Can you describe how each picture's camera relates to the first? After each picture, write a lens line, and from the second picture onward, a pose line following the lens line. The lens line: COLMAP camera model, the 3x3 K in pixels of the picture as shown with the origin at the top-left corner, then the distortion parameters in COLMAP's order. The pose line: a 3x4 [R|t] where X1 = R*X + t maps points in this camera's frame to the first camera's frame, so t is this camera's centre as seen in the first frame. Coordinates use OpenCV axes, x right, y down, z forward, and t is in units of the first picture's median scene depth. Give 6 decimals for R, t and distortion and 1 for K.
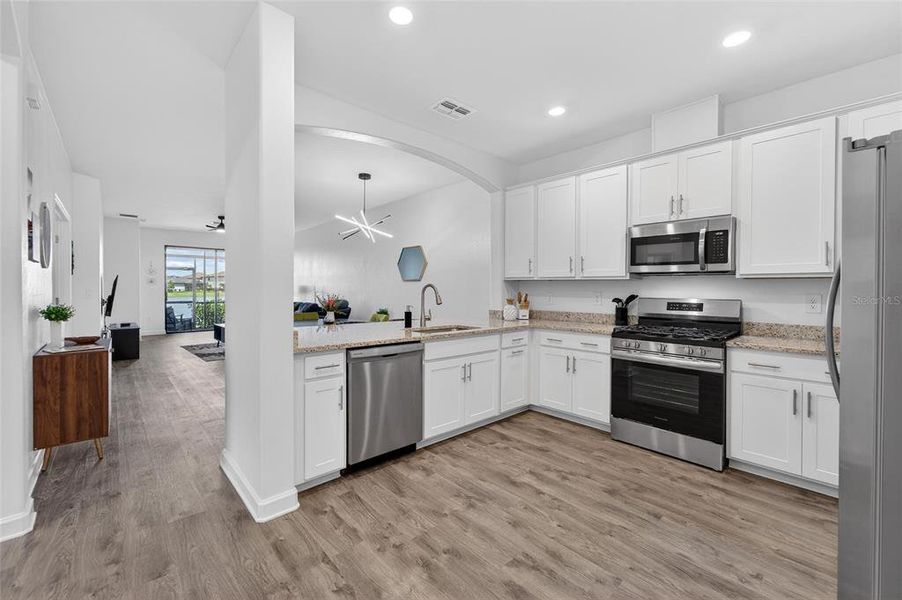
lens RADIAL K [[368.7, 0, 444.0], [0, 368.7, 292.1], [0, 0, 1]] dist [-0.001127, 0.000214]
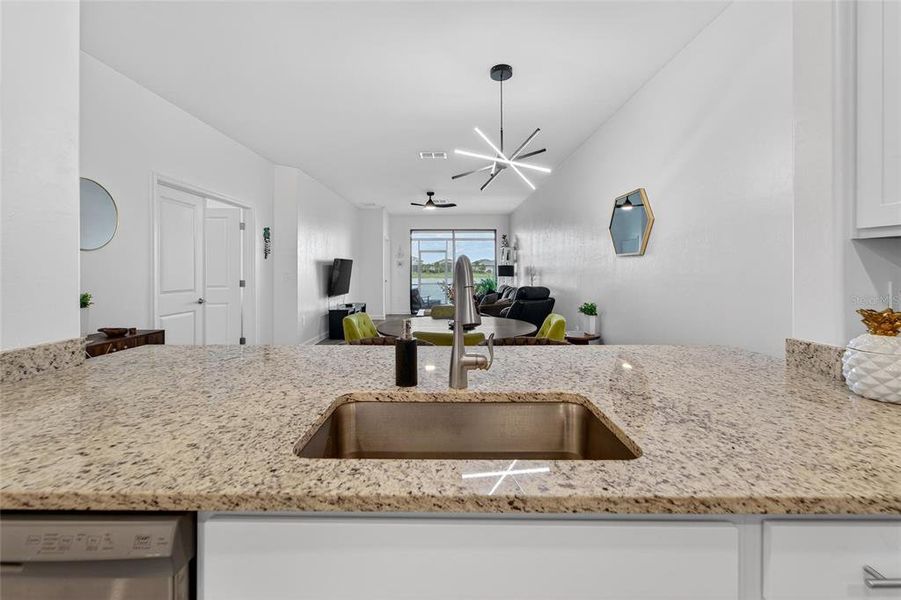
lens RADIAL K [[381.9, 0, 437.9], [0, 381.9, 269.8], [0, 0, 1]] dist [-0.003014, -0.000311]
pose [[0.718850, -0.005654, -0.695143, 0.185919], [-0.001315, 0.999954, -0.009492, -0.005789], [0.695164, 0.007737, 0.718809, 0.798248]]
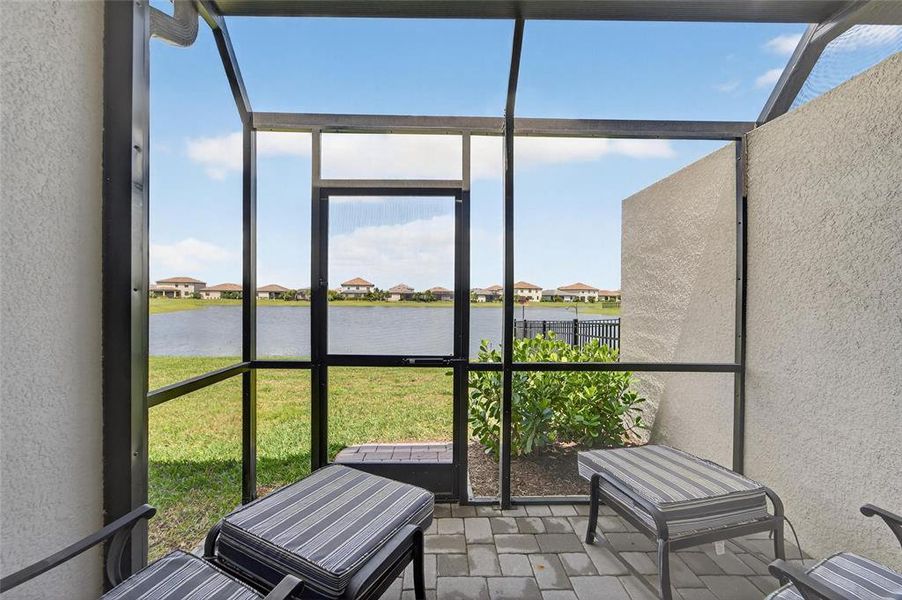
lens RADIAL K [[368.7, 0, 444.0], [0, 368.7, 292.1], [0, 0, 1]] dist [-0.001127, 0.000214]
pose [[0.745969, -0.011959, -0.665873, -2.068383], [-0.008292, 0.999594, -0.027242, -0.012891], [0.665929, 0.025844, 0.745567, 3.160573]]
